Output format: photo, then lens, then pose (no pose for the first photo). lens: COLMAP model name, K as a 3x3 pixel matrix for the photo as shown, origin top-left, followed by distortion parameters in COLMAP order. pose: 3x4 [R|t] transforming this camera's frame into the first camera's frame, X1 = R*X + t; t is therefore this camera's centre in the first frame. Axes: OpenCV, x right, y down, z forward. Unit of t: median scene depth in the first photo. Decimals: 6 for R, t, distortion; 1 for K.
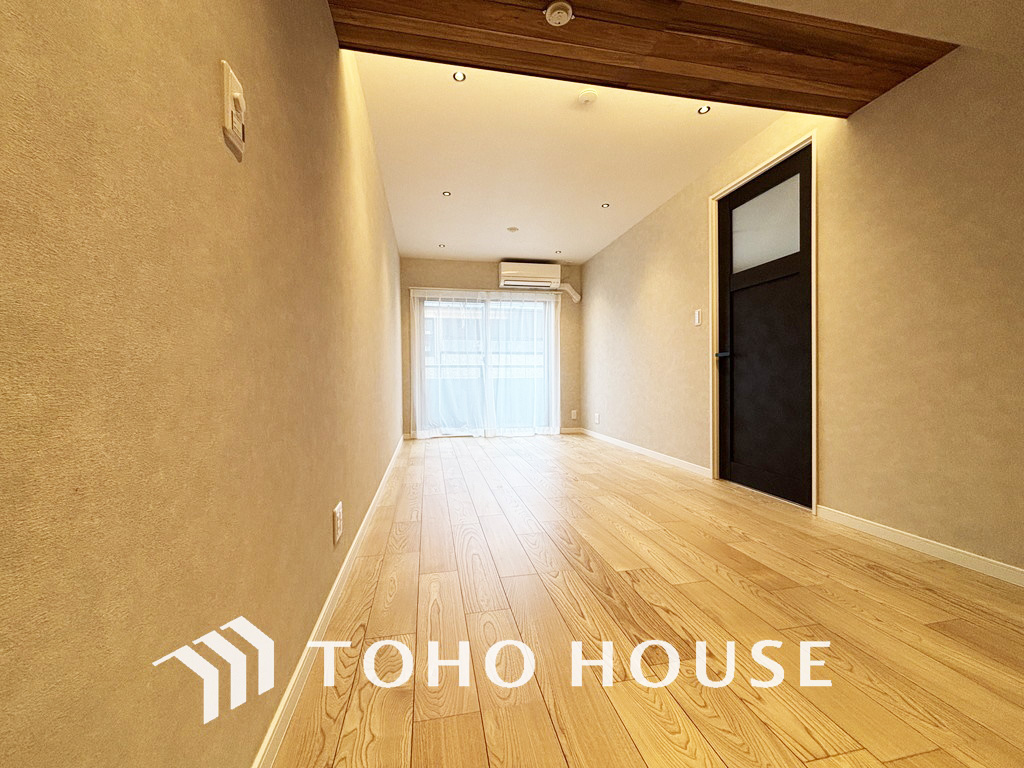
lens RADIAL K [[416.0, 0, 512.0], [0, 416.0, 384.0], [0, 0, 1]] dist [-0.000426, 0.000398]
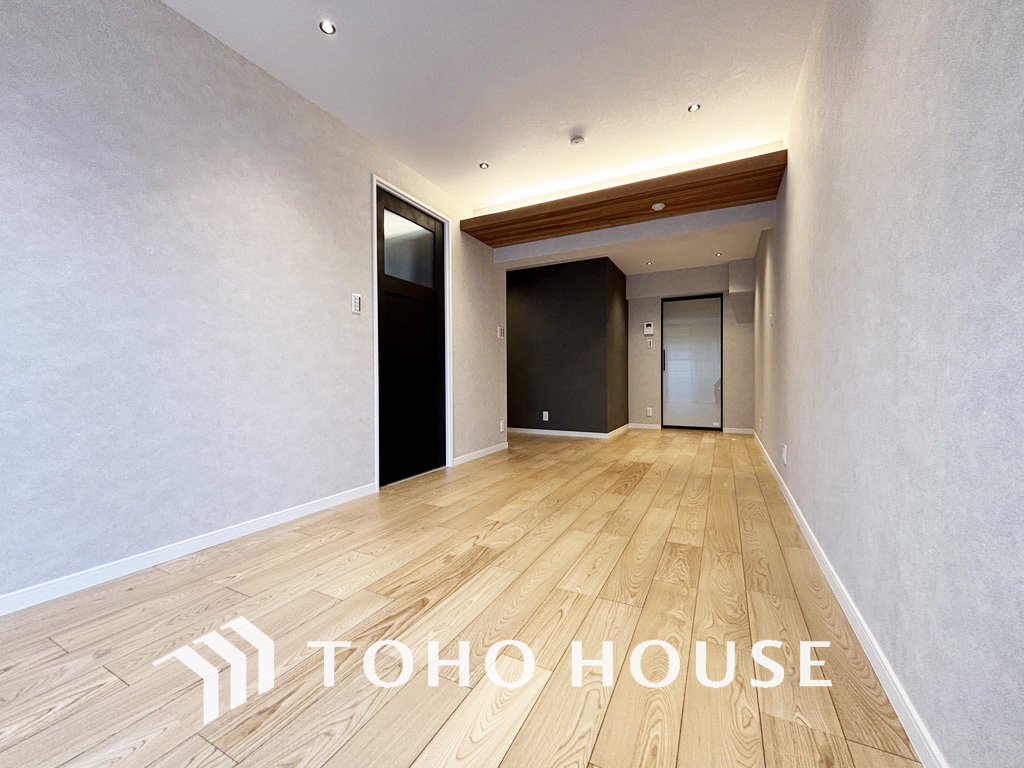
lens RADIAL K [[416.0, 0, 512.0], [0, 416.0, 384.0], [0, 0, 1]] dist [-0.000426, 0.000398]
pose [[-0.789998, 0.004788, 0.613091, -0.326793], [0.020618, 0.999611, 0.018761, -0.014986], [-0.612763, 0.027462, -0.789789, 1.690968]]
